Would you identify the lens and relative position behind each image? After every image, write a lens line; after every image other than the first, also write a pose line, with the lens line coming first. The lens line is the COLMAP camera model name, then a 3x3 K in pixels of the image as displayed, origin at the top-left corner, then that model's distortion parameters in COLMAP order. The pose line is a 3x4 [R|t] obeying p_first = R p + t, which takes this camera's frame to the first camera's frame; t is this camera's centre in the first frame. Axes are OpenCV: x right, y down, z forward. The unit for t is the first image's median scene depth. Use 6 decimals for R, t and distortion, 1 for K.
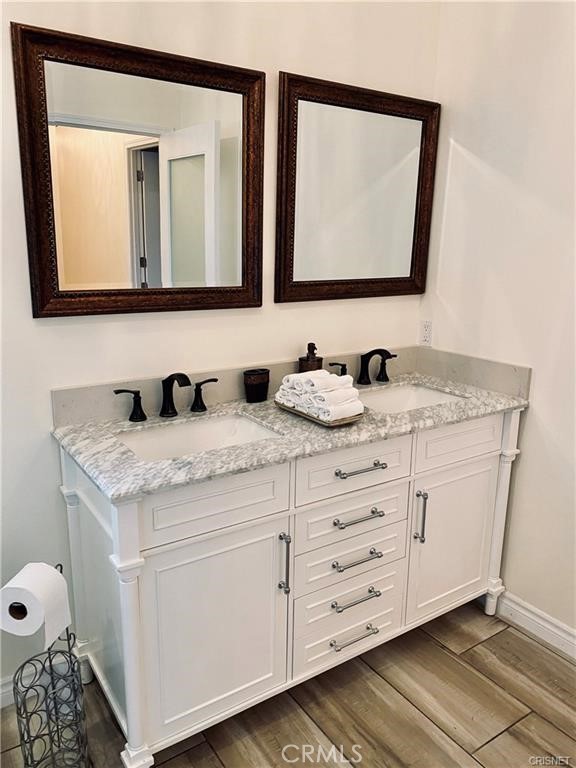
lens RADIAL K [[582.9, 0, 284.2], [0, 582.9, 383.4], [0, 0, 1]] dist [0.008066, -0.014185]
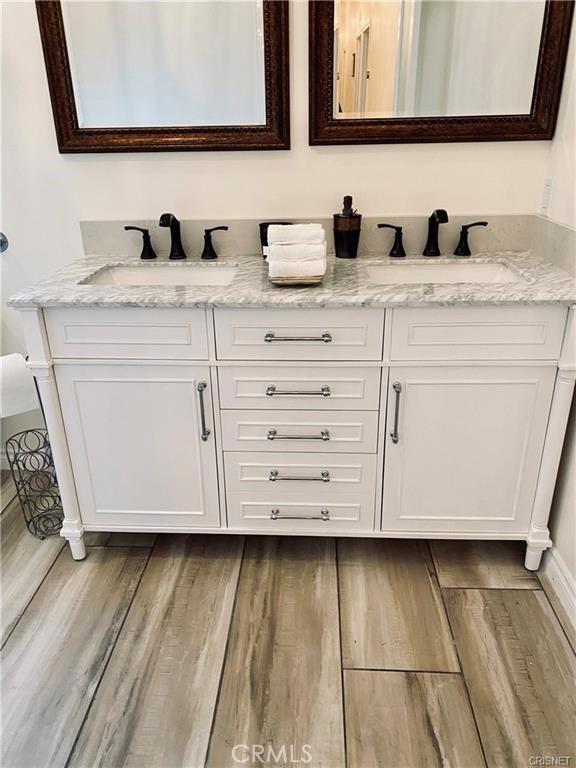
lens RADIAL K [[582.9, 0, 285.3], [0, 582.9, 387.8], [0, 0, 1]] dist [0.008066, -0.014185]
pose [[0.800142, 0.219934, -0.558033, 0.584473], [-0.110669, 0.968510, 0.223028, 0.025960], [0.589512, -0.116697, 0.799285, 0.253659]]
